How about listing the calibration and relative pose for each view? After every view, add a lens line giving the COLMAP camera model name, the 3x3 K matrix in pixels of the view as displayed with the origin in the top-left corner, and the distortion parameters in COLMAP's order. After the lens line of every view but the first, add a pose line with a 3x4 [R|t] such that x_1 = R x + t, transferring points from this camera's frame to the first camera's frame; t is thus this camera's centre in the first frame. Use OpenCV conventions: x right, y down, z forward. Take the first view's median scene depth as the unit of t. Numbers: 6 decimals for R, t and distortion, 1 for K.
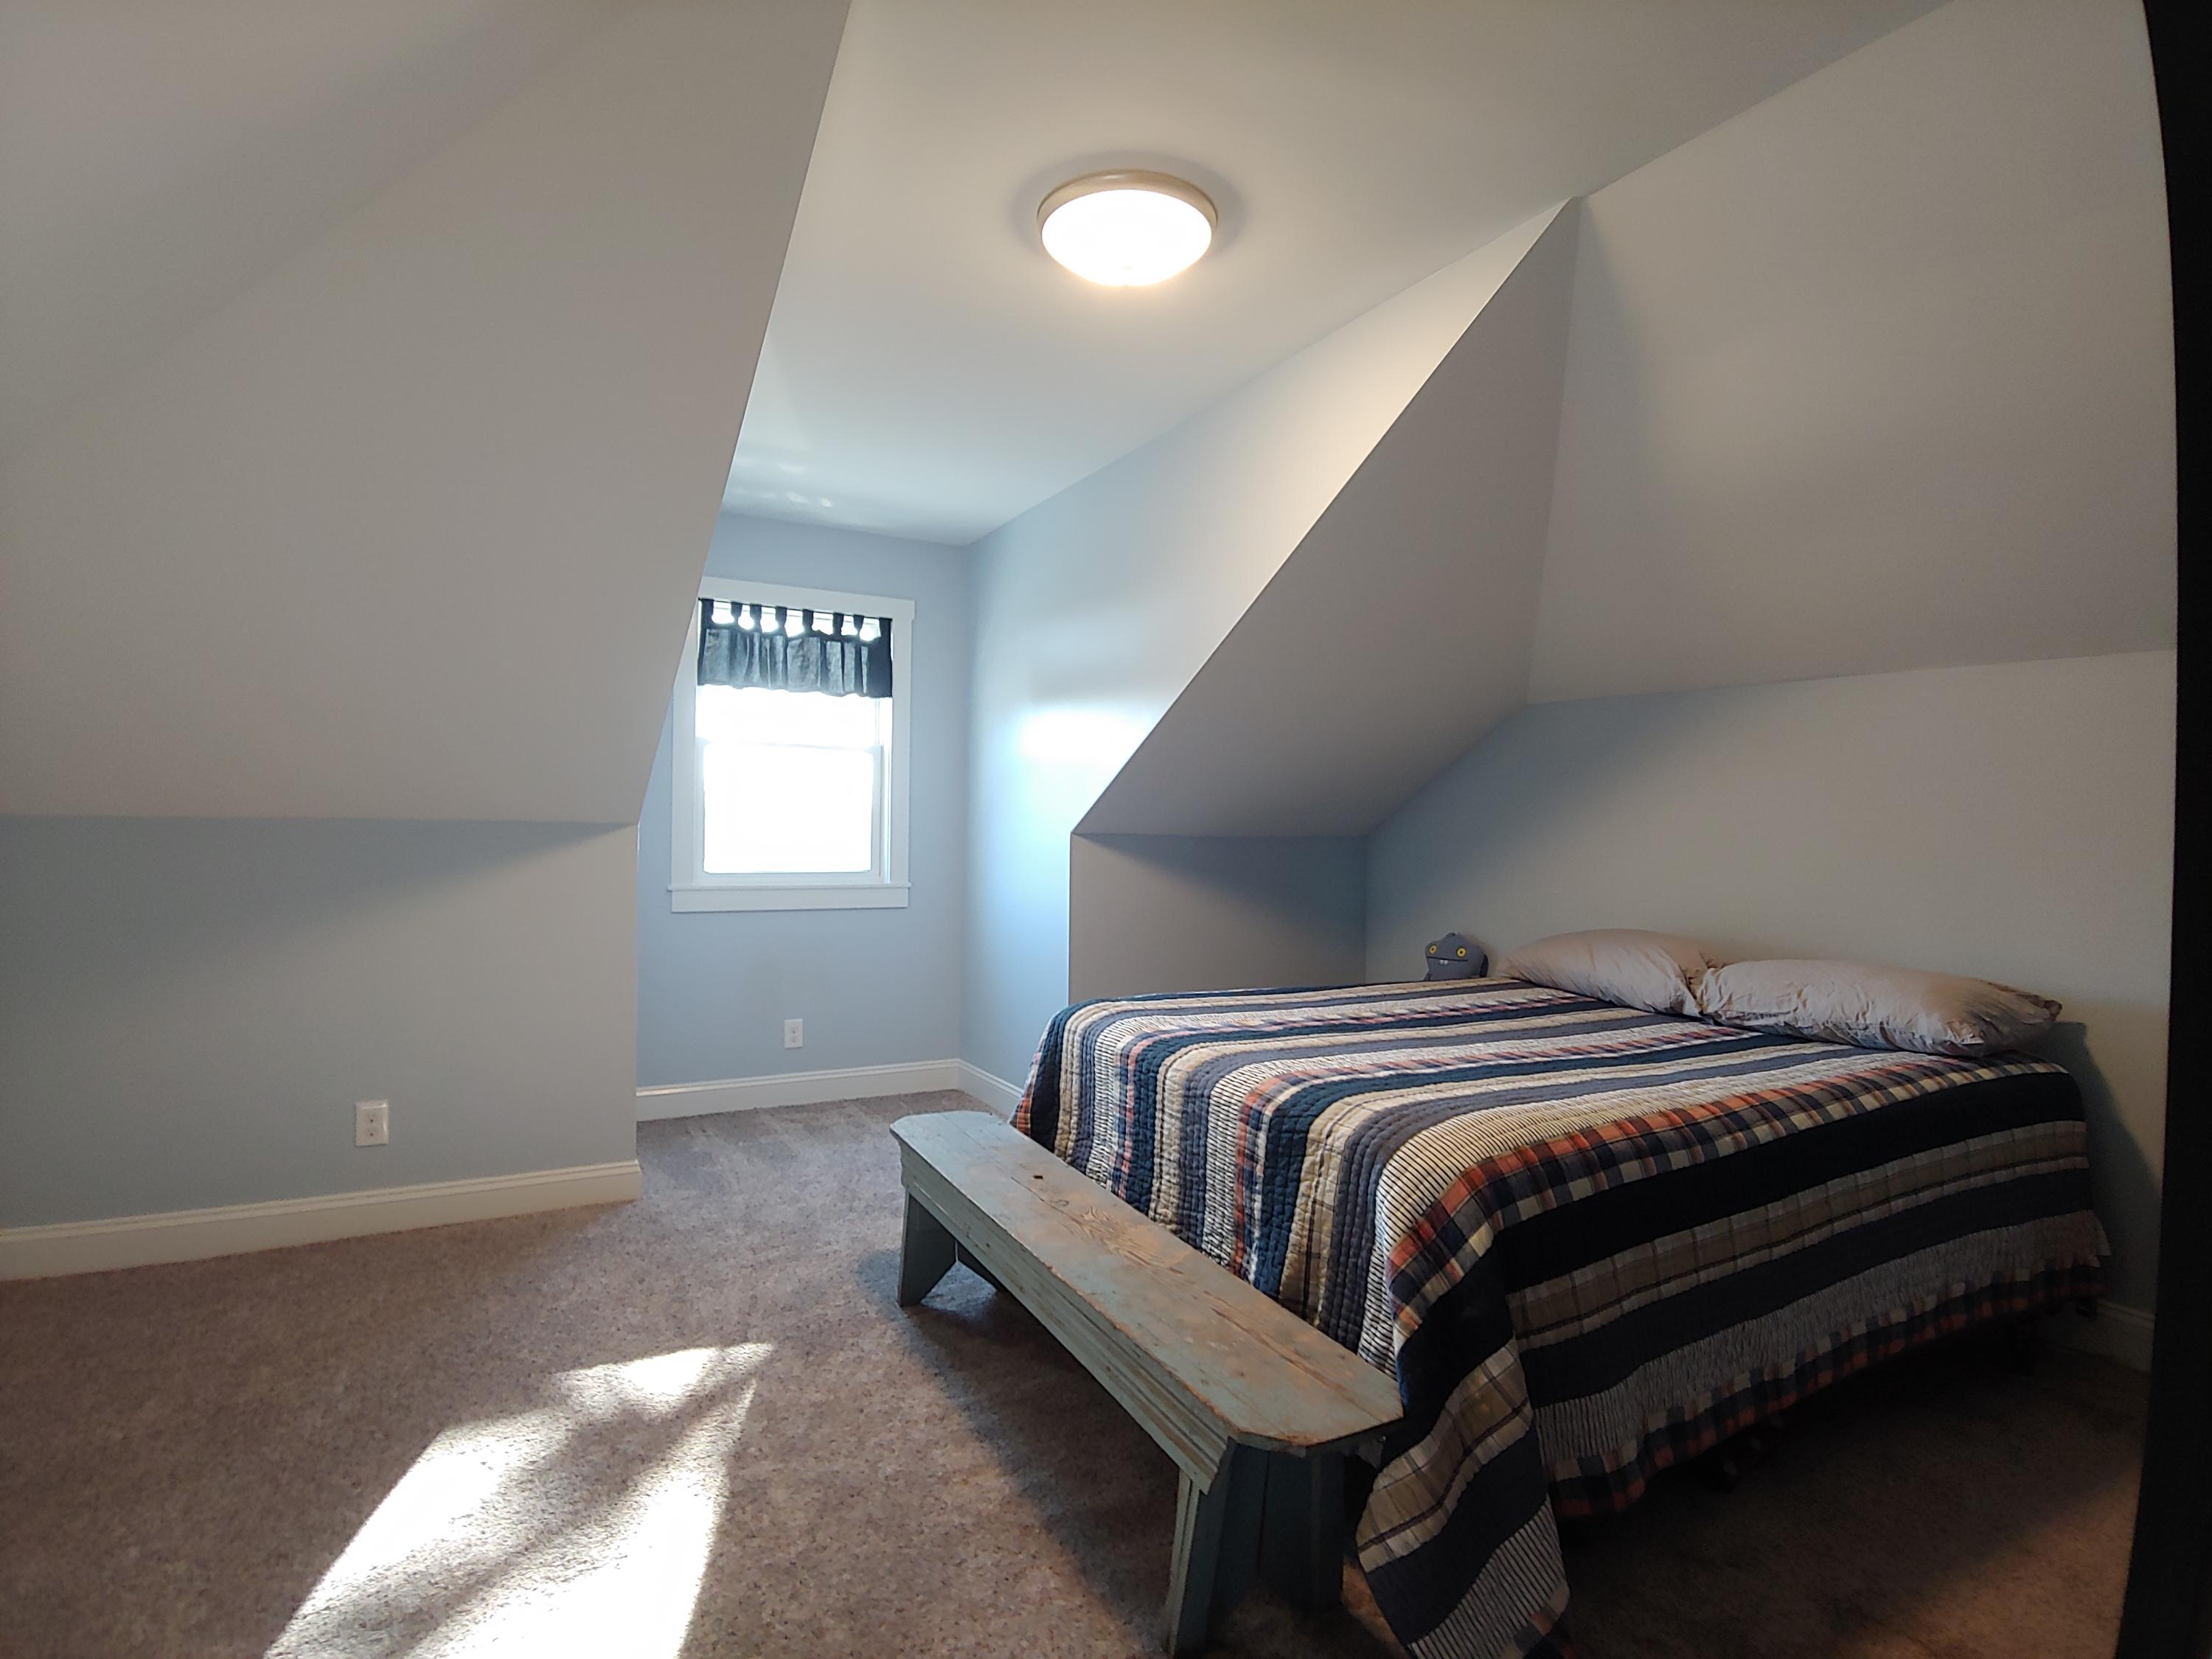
lens RADIAL K [[1111.1, 0, 1101.8], [0, 1111.1, 818.4], [0, 0, 1]] dist [-0.021736, 0.010225]
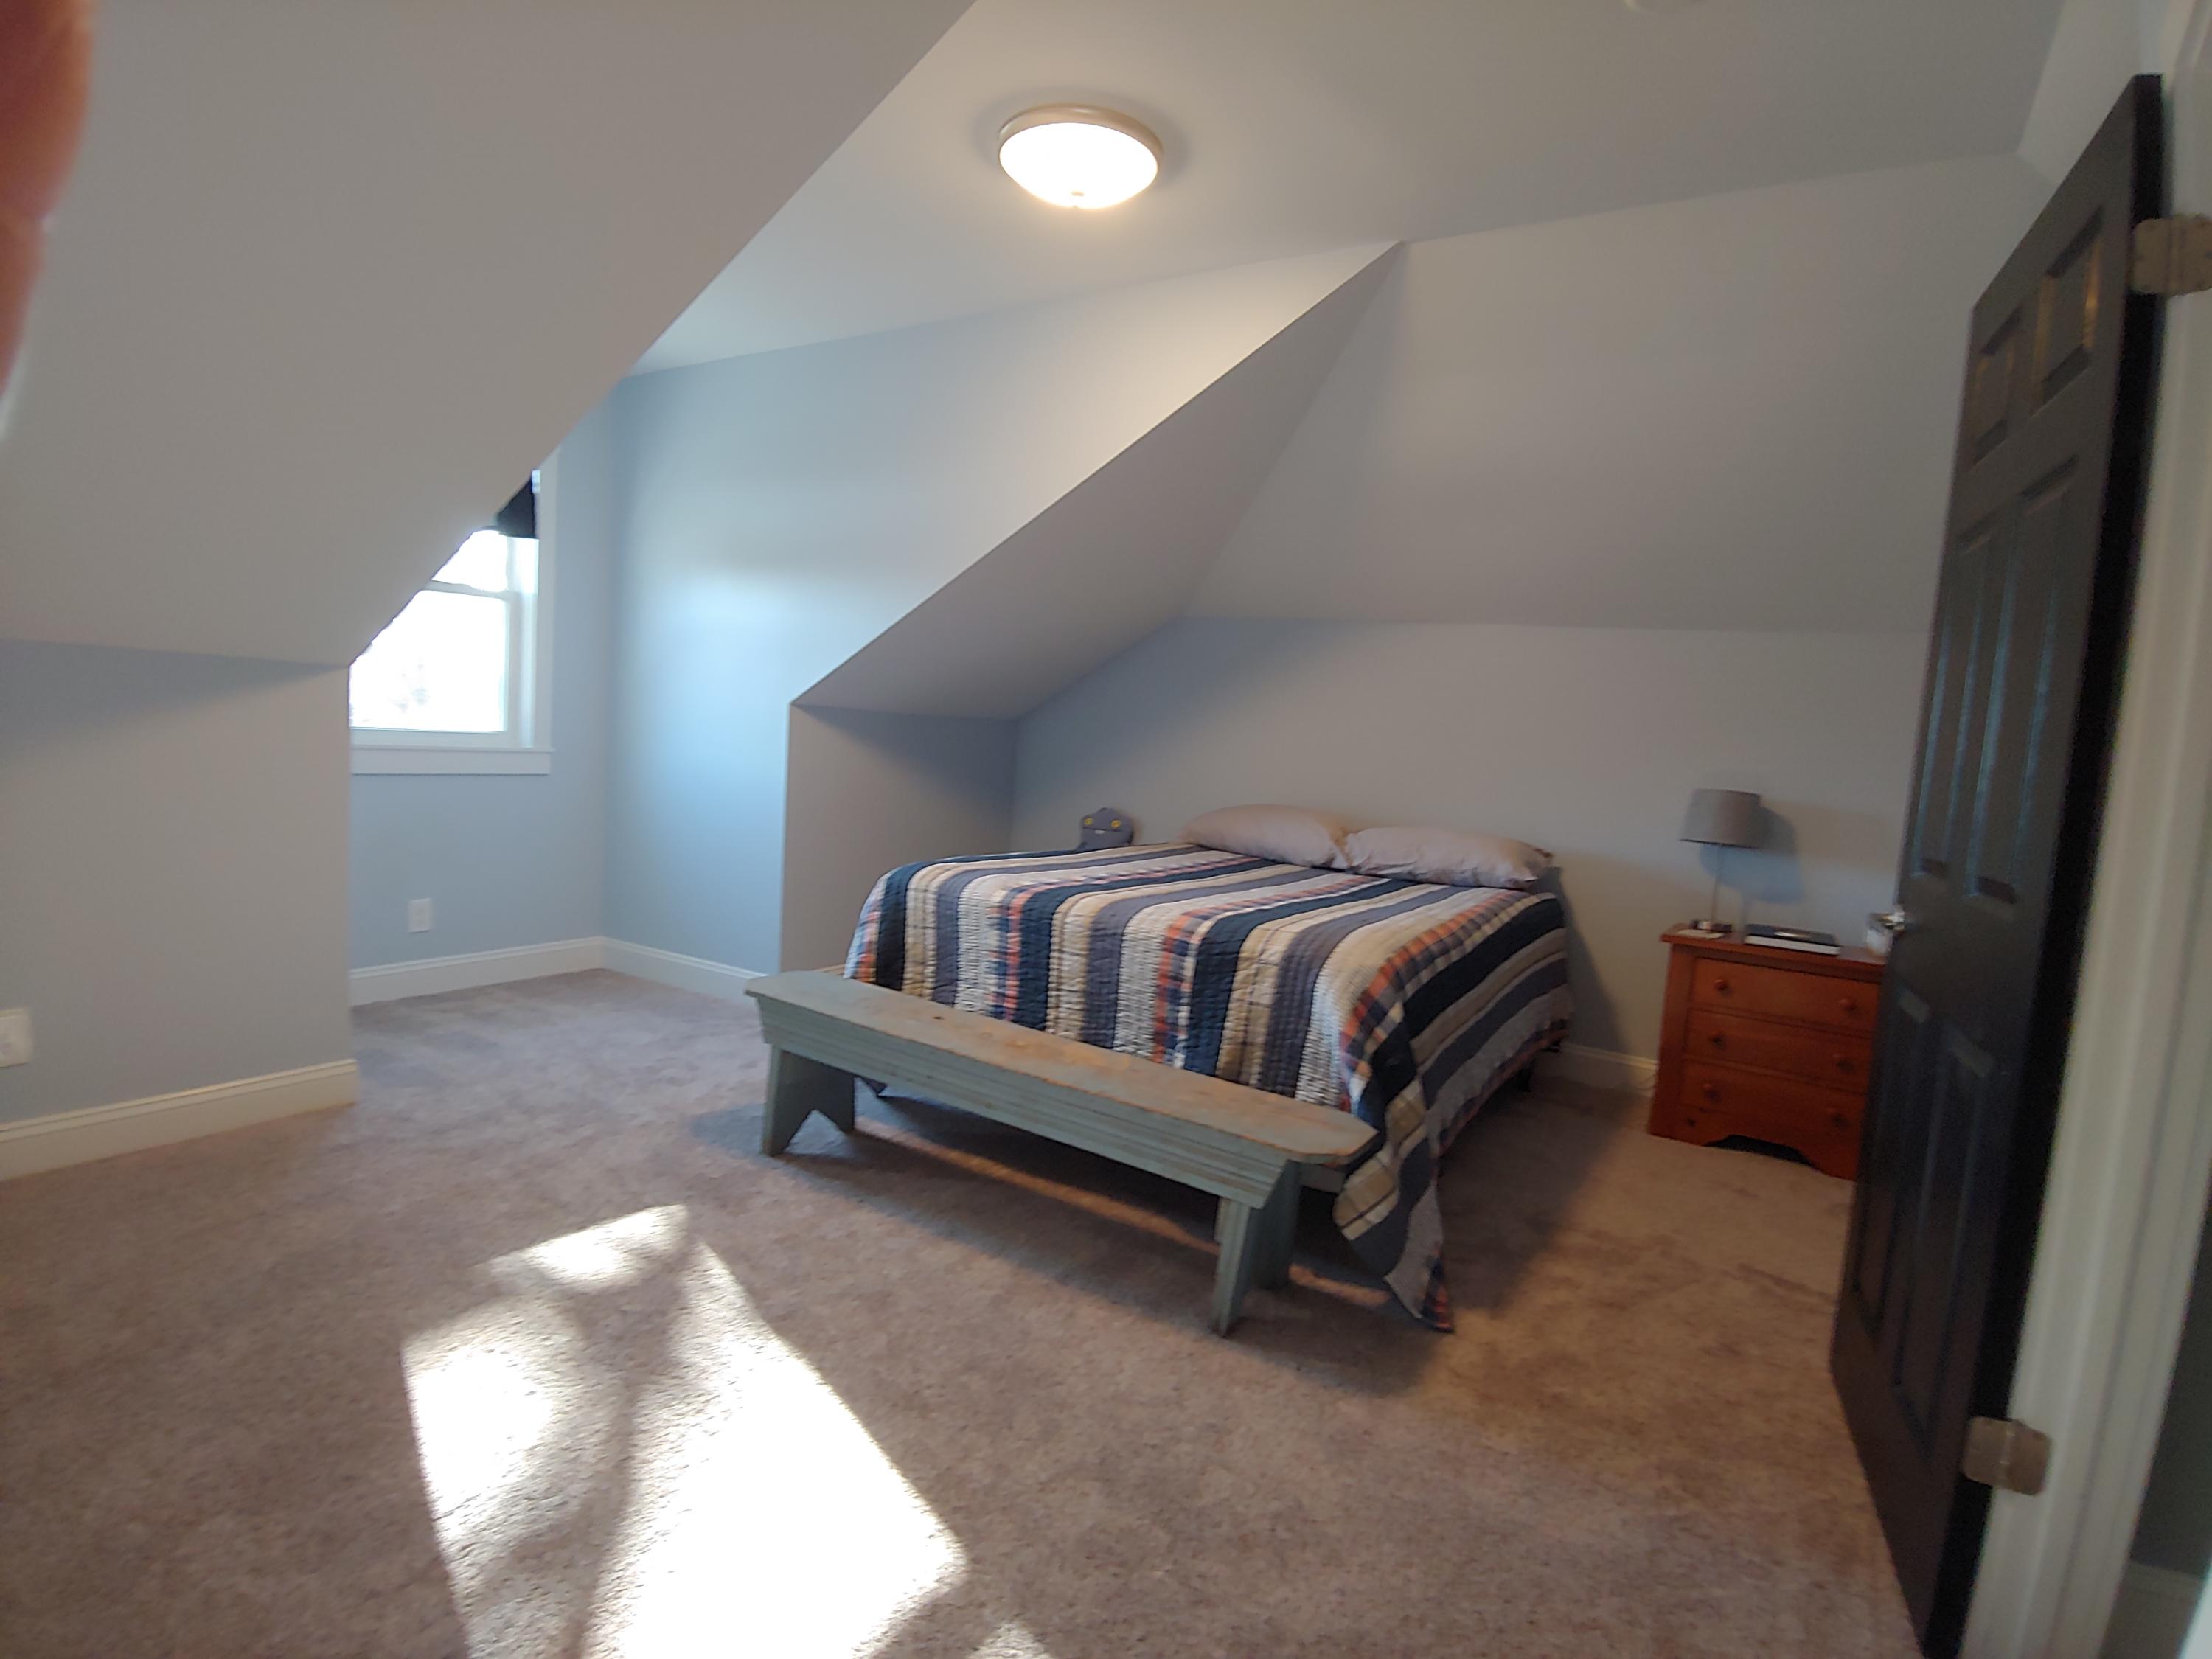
lens RADIAL K [[1111.1, 0, 1101.8], [0, 1111.1, 818.4], [0, 0, 1]] dist [-0.021736, 0.010225]
pose [[0.865879, 0.005213, 0.500226, -0.512285], [-0.058486, 0.994143, 0.090878, 0.016117], [-0.496822, -0.107946, 0.861113, -0.015826]]
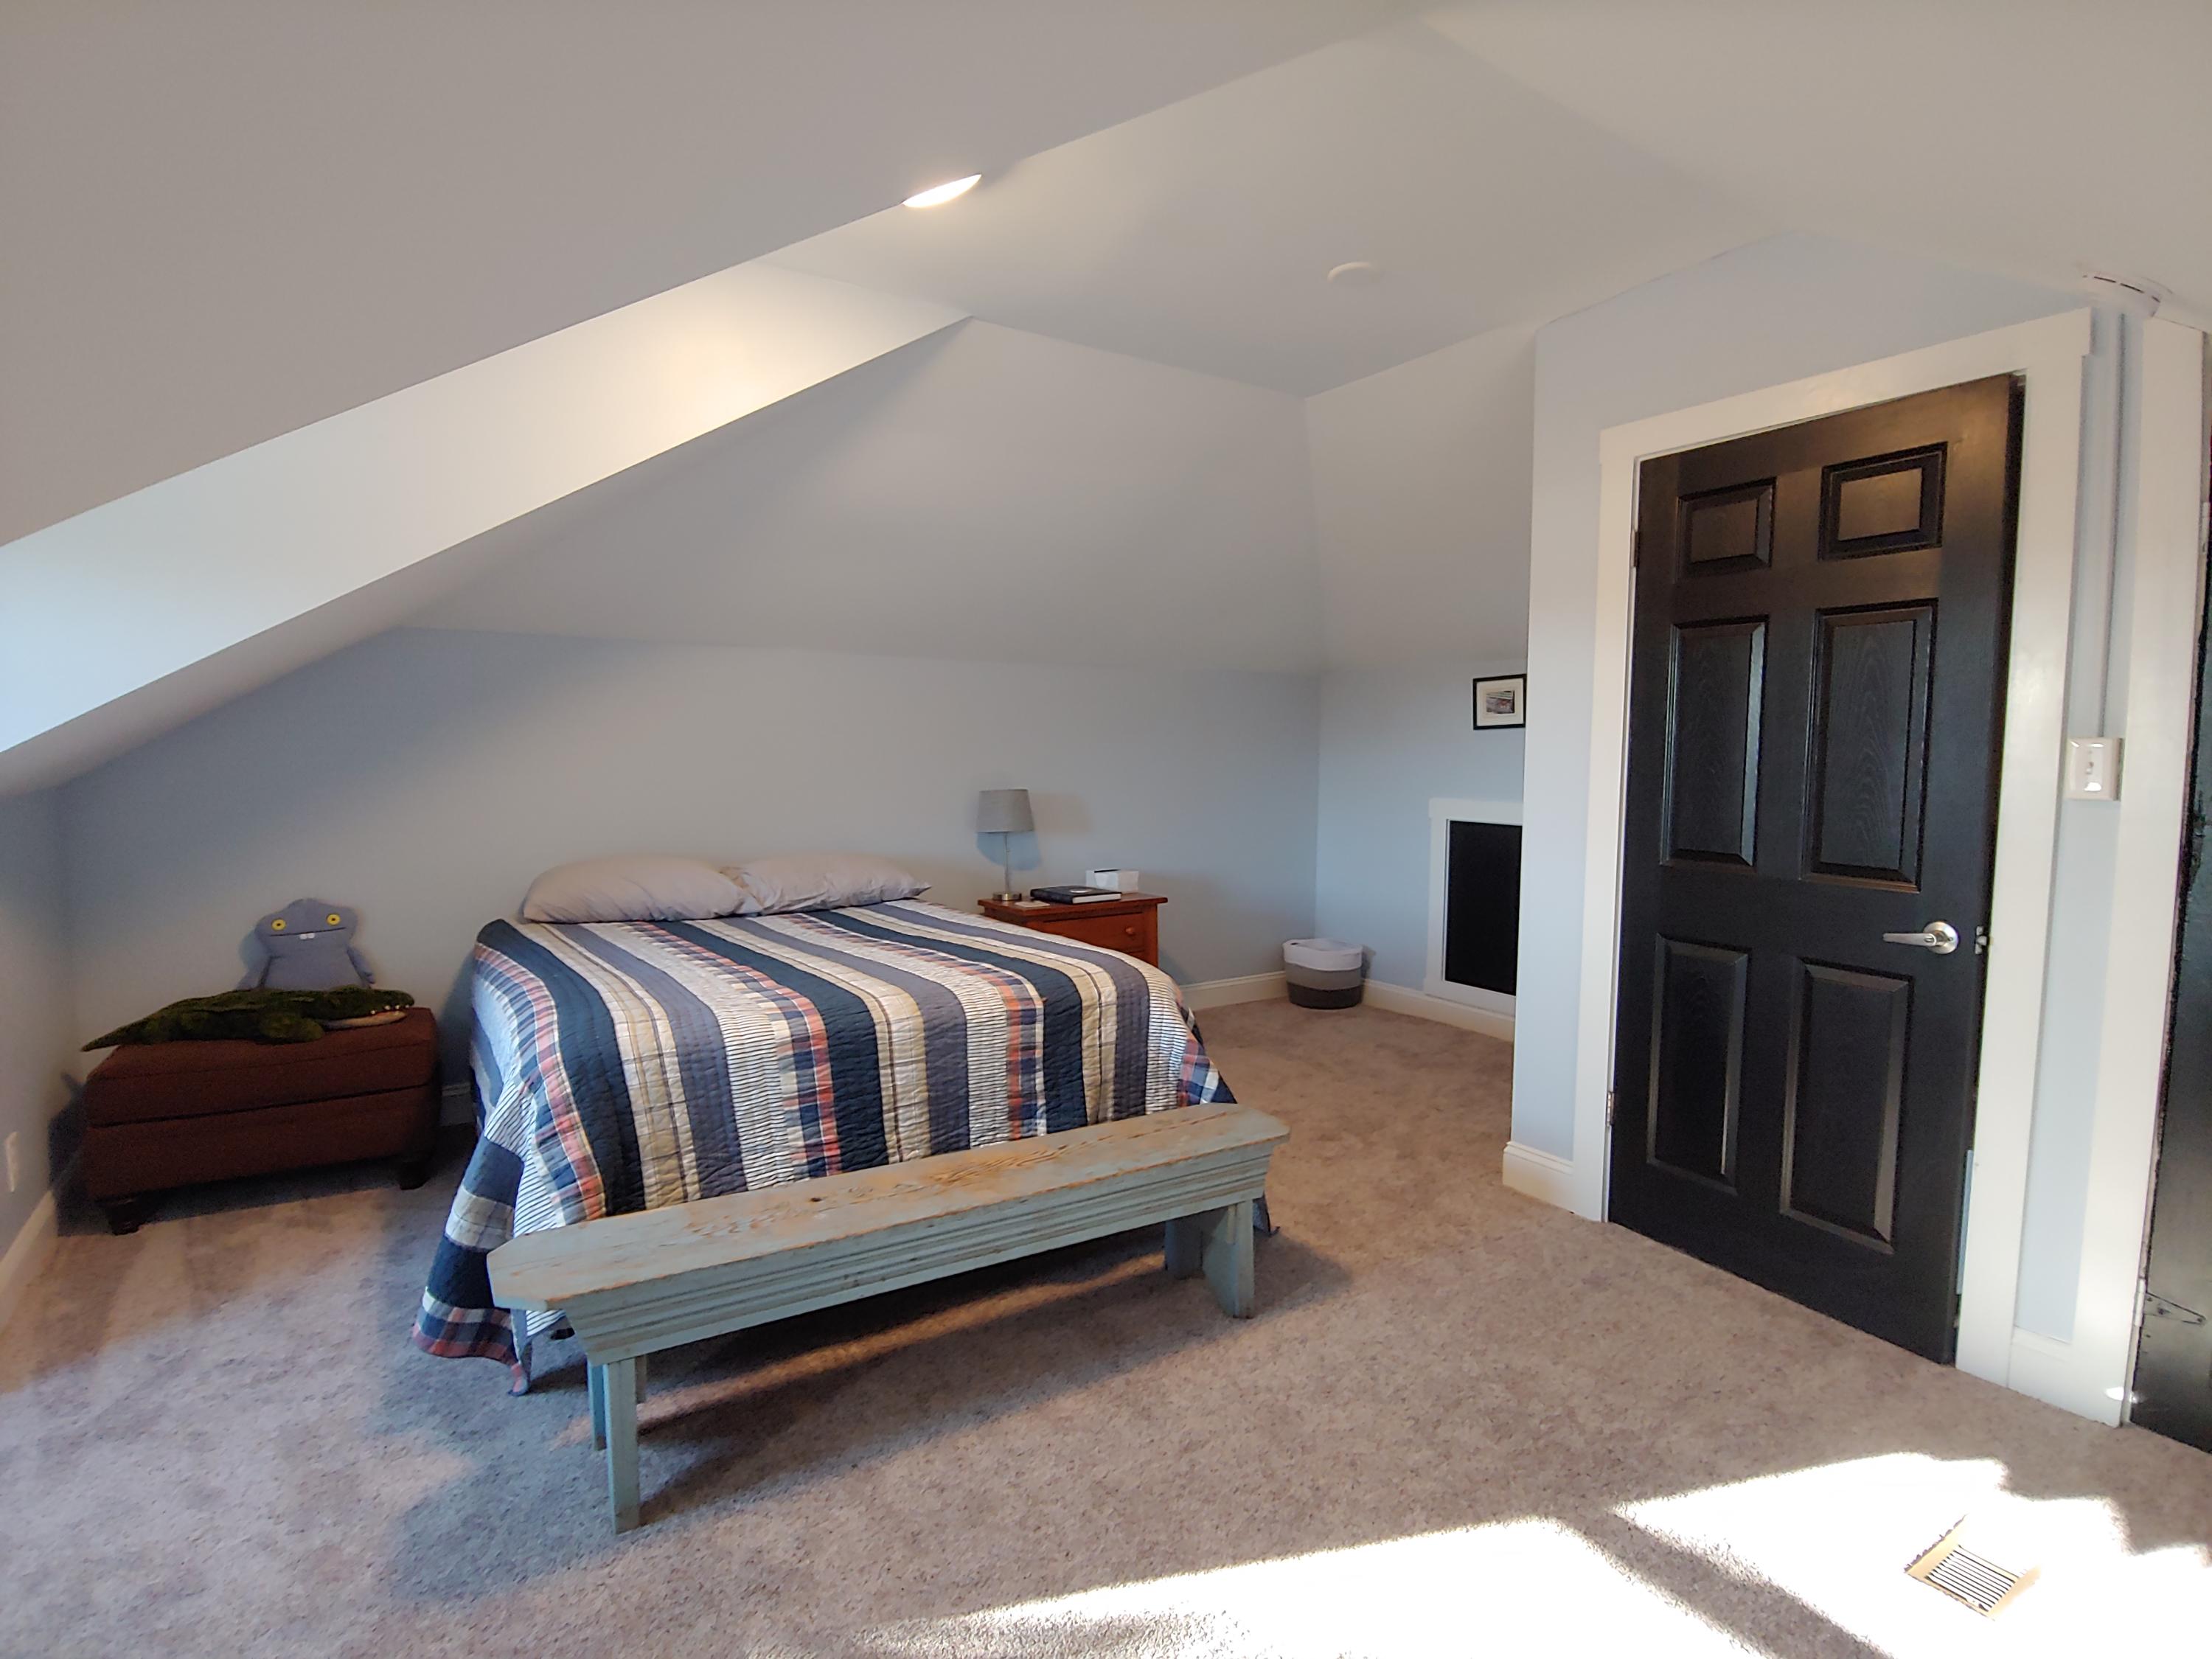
lens RADIAL K [[1132.1, 0, 1097.7], [0, 1132.1, 833.4], [0, 0, 1]] dist [-0.008220, 0.001178]
pose [[-0.075827, -0.094588, 0.992624, -0.996214], [-0.005692, 0.995515, 0.094429, -0.046423], [-0.997105, 0.001510, -0.076026, 0.922267]]
